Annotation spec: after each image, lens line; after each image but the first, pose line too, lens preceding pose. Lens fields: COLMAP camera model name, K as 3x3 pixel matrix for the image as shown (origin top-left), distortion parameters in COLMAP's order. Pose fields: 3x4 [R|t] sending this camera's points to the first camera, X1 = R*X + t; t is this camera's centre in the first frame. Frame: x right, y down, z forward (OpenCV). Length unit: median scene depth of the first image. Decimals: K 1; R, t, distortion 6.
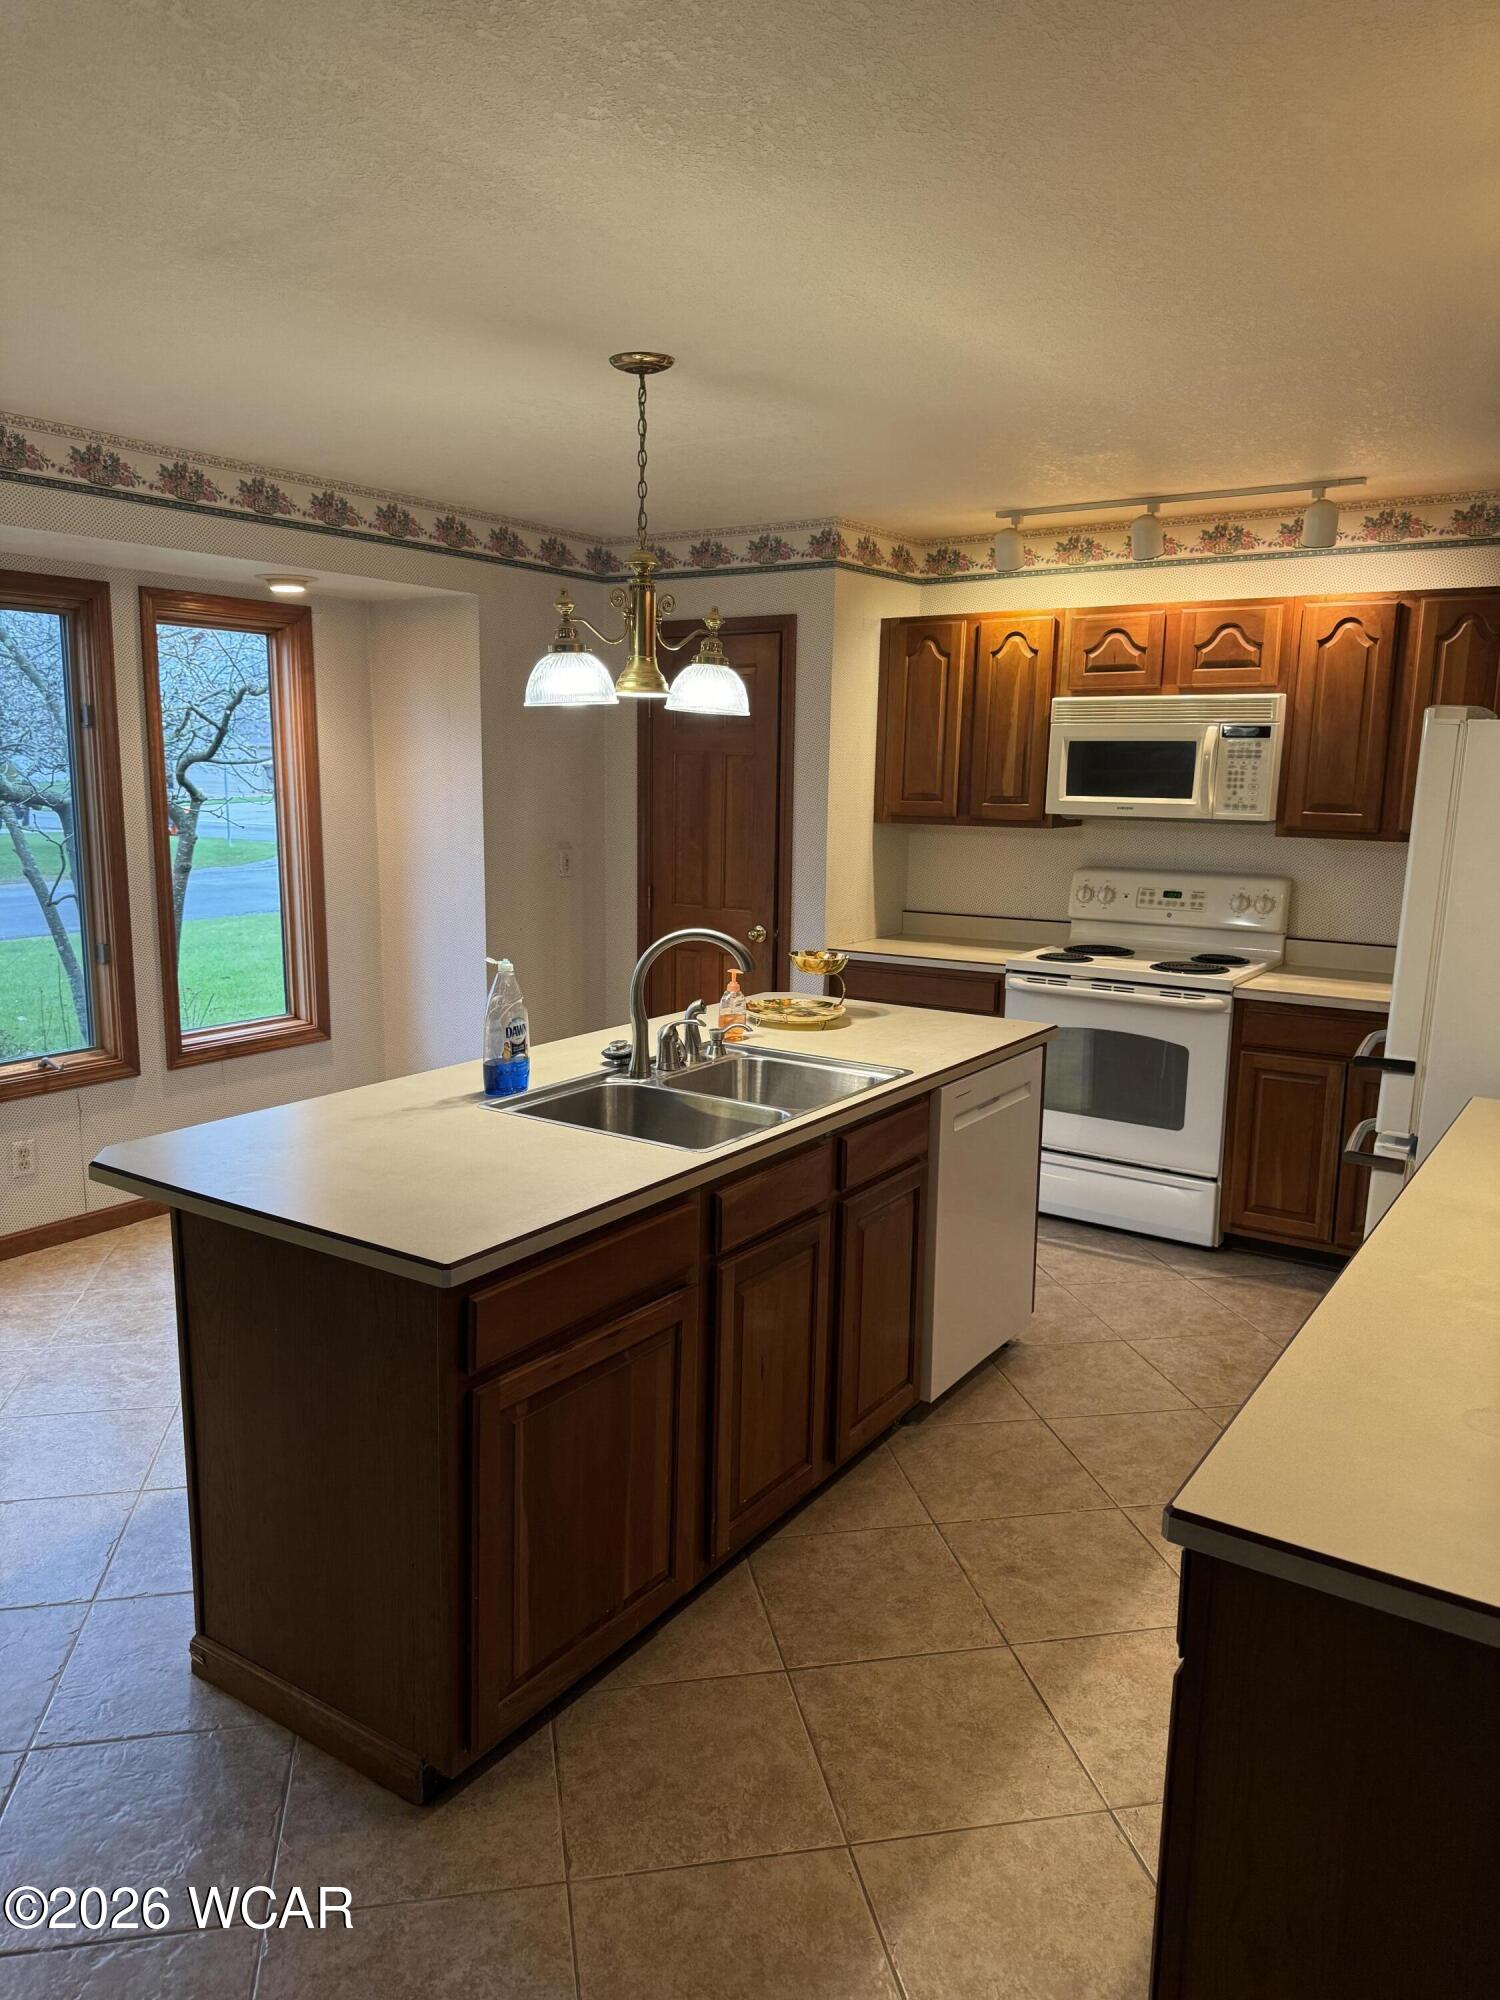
lens RADIAL K [[1421.8, 0, 719.3], [0, 1421.8, 999.6], [0, 0, 1]] dist [-0.003803, 0.000474]
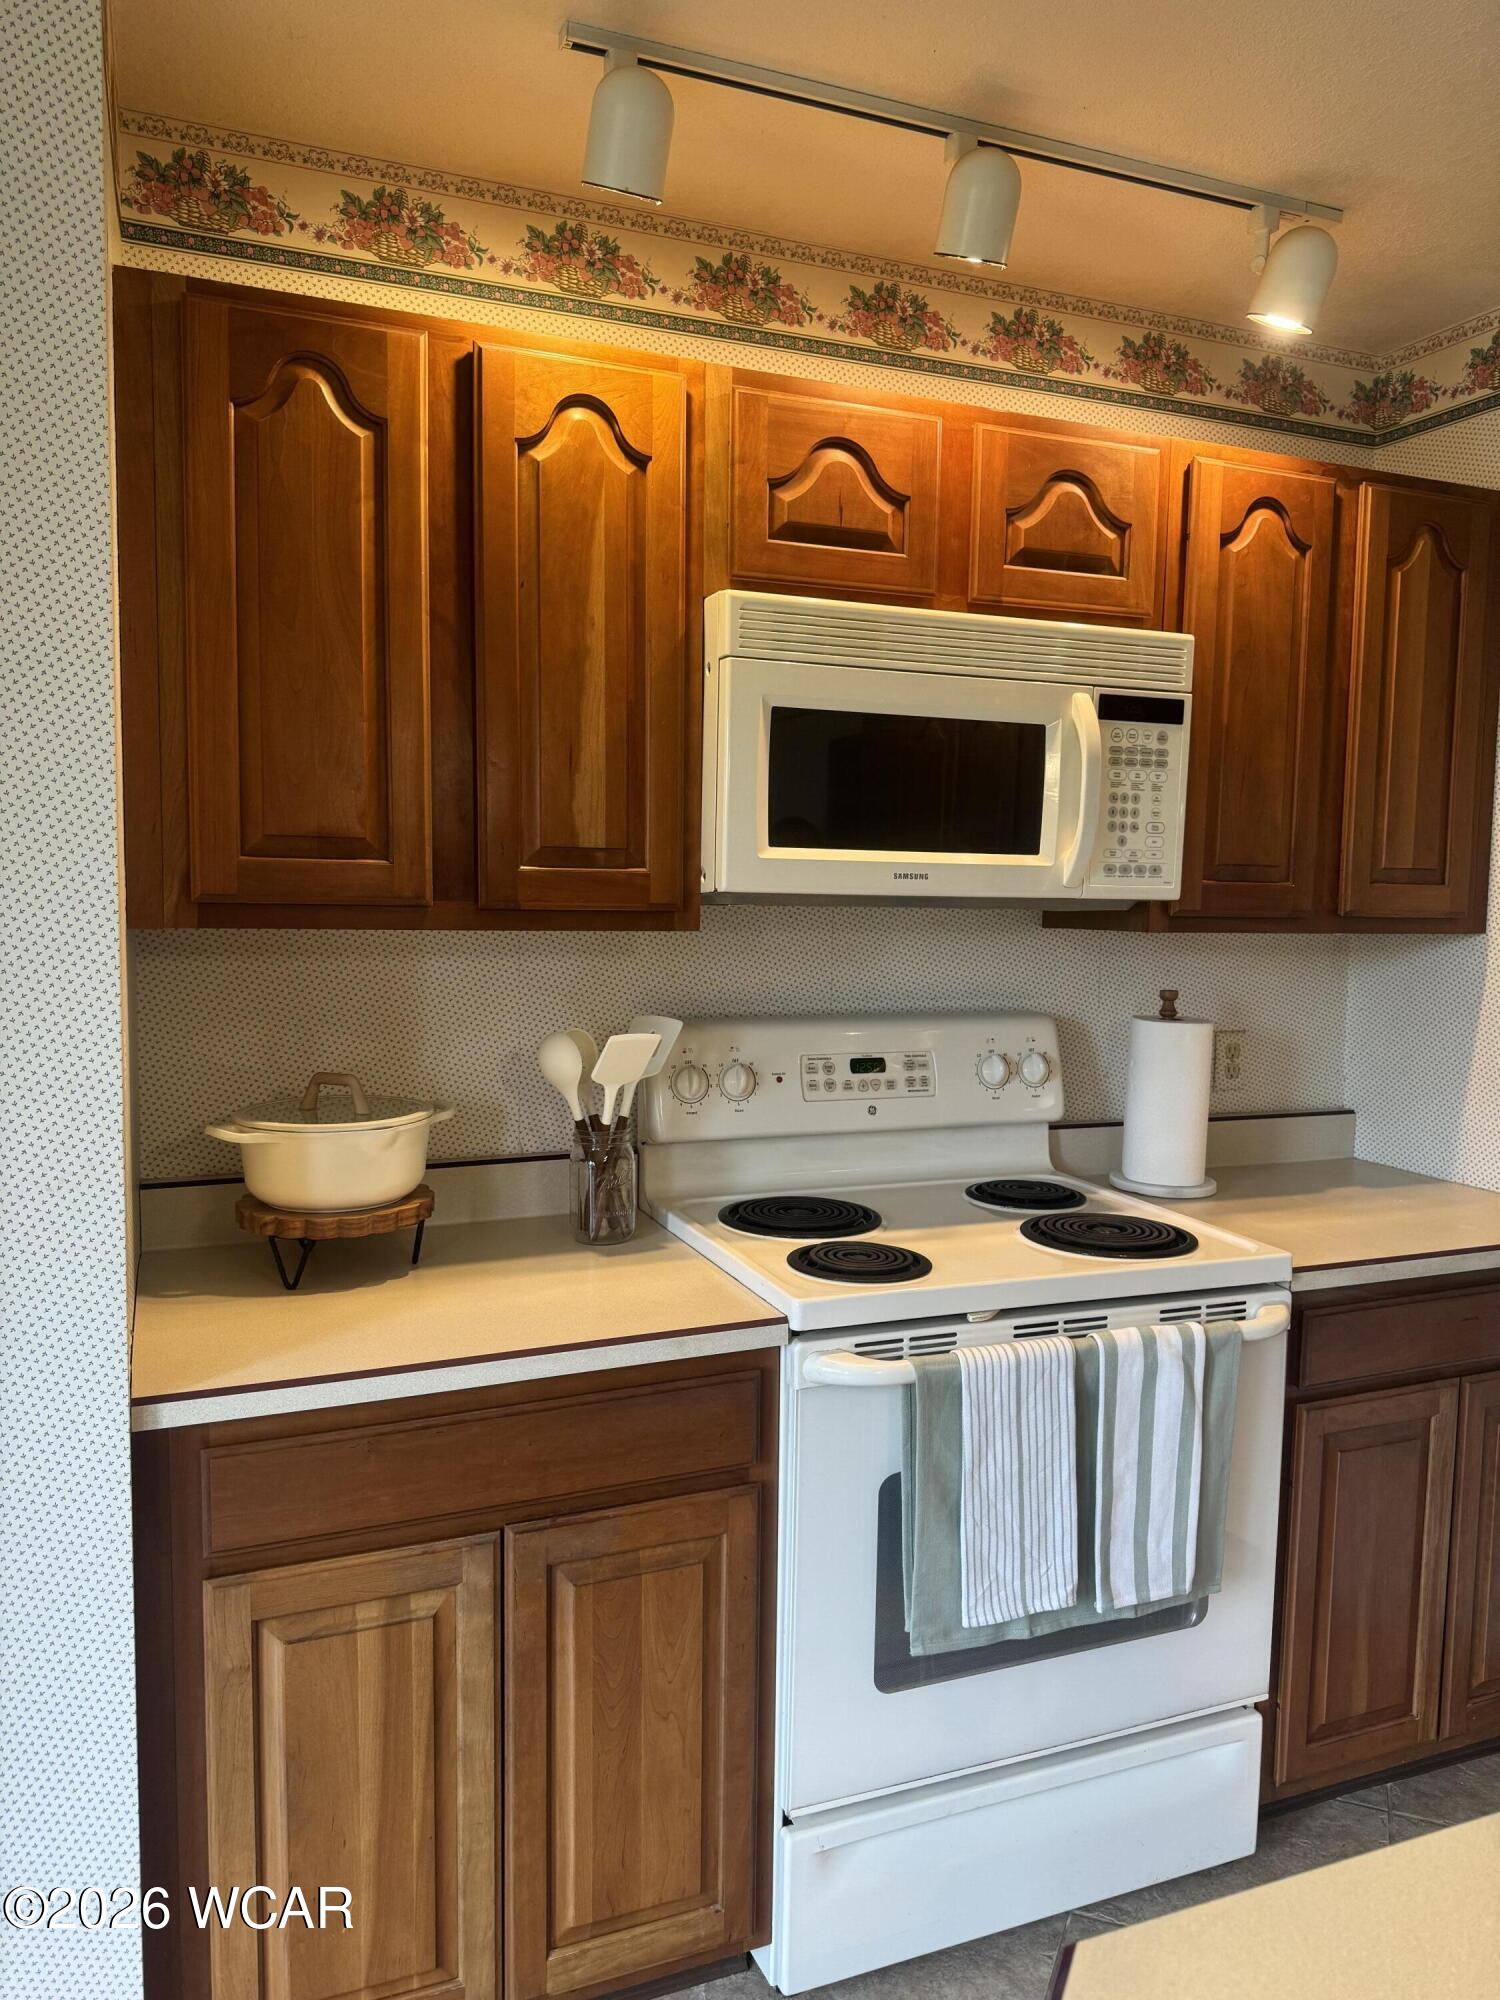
lens RADIAL K [[1399.2, 0, 750.0], [0, 1399.2, 1000.0], [0, 0, 1]] dist [0.095772, -0.159951]
pose [[0.552484, -0.067103, 0.830818, -0.081140], [0.124307, 0.992241, -0.002522, -0.100745], [-0.824202, 0.104670, 0.556538, 0.792778]]
